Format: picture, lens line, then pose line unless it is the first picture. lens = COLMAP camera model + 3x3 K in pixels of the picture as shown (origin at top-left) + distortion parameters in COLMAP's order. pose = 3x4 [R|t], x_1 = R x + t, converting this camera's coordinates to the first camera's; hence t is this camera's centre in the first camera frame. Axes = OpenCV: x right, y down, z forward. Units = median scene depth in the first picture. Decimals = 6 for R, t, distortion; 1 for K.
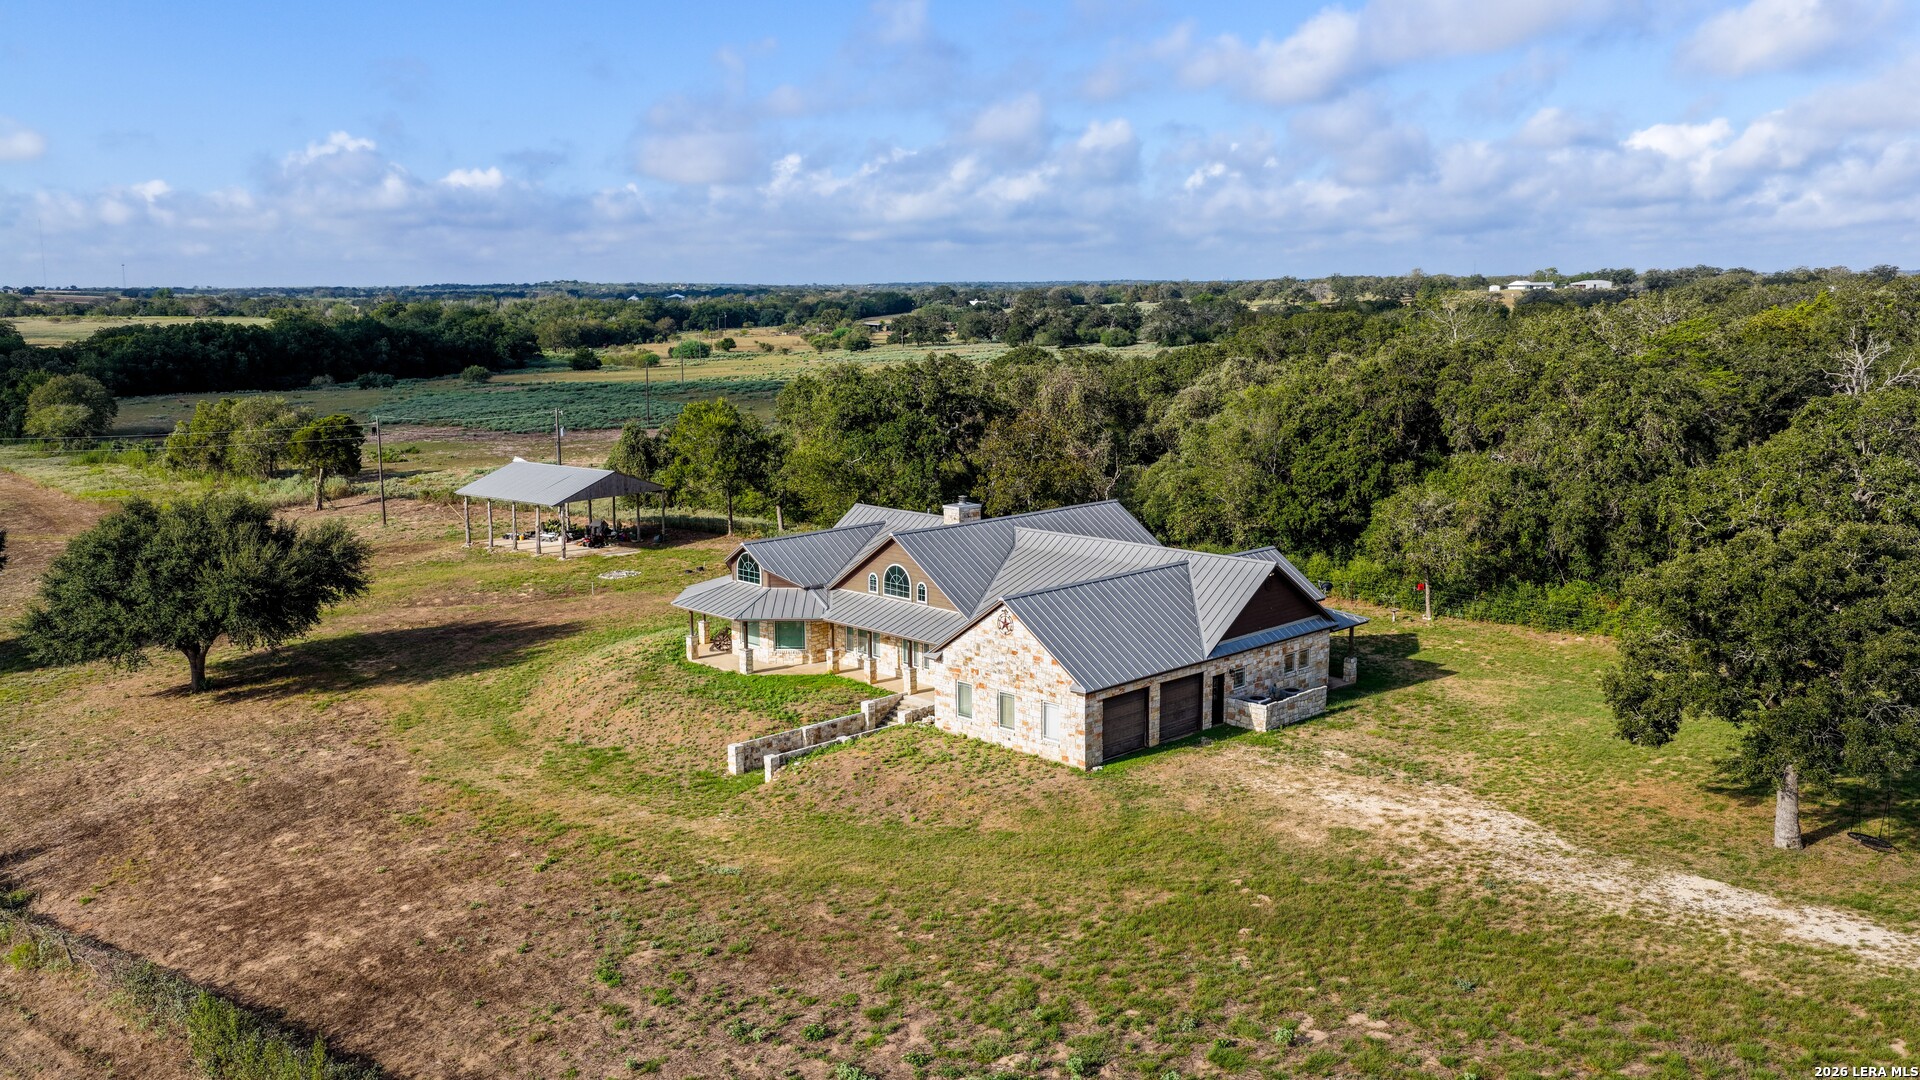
lens RADIAL K [[1603.5, 0, 963.1], [0, 1603.5, 539.8], [0, 0, 1]] dist [0.010088, 0.019036]
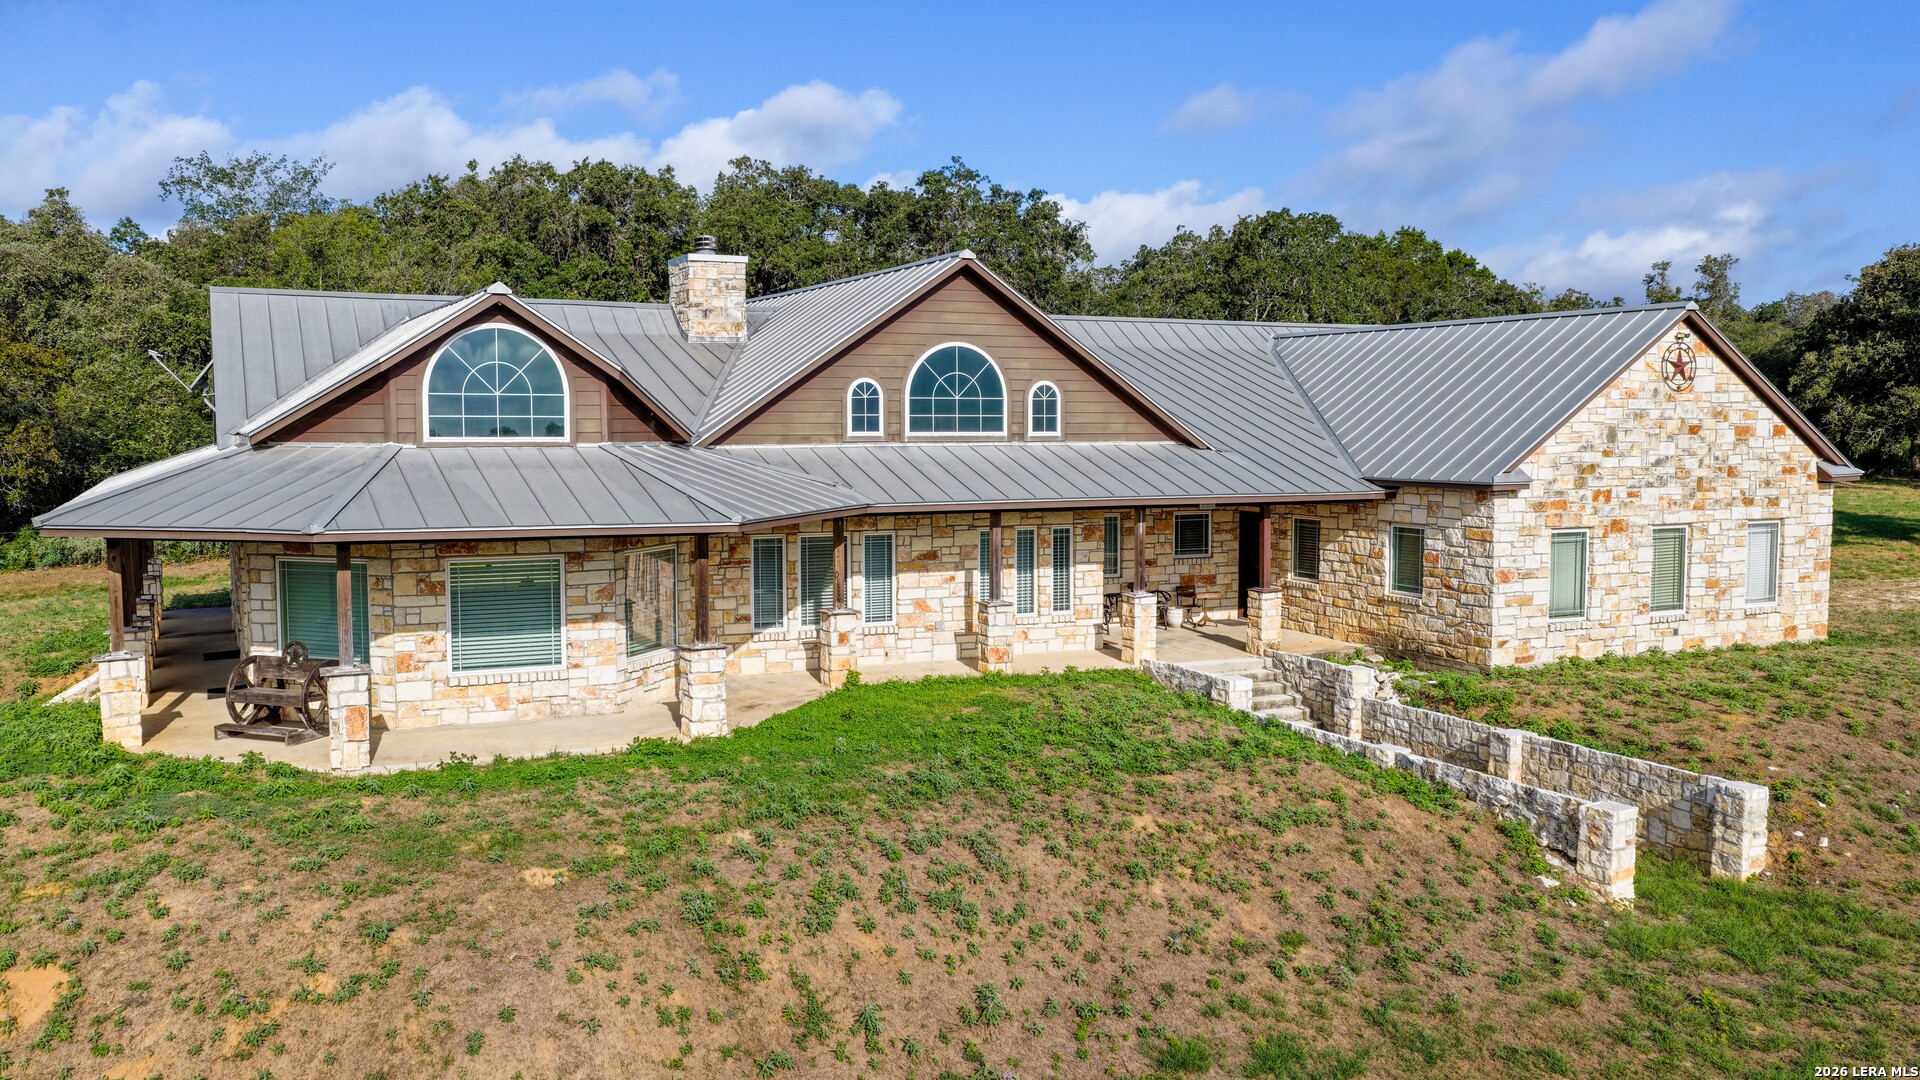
lens RADIAL K [[1603.5, 0, 960.3], [0, 1603.5, 541.8], [0, 0, 1]] dist [0.010088, 0.019036]
pose [[0.339744, -0.071646, 0.937785, -0.447704], [0.146033, 0.989020, 0.022655, 0.059963], [-0.929112, 0.129251, 0.346476, 1.013326]]
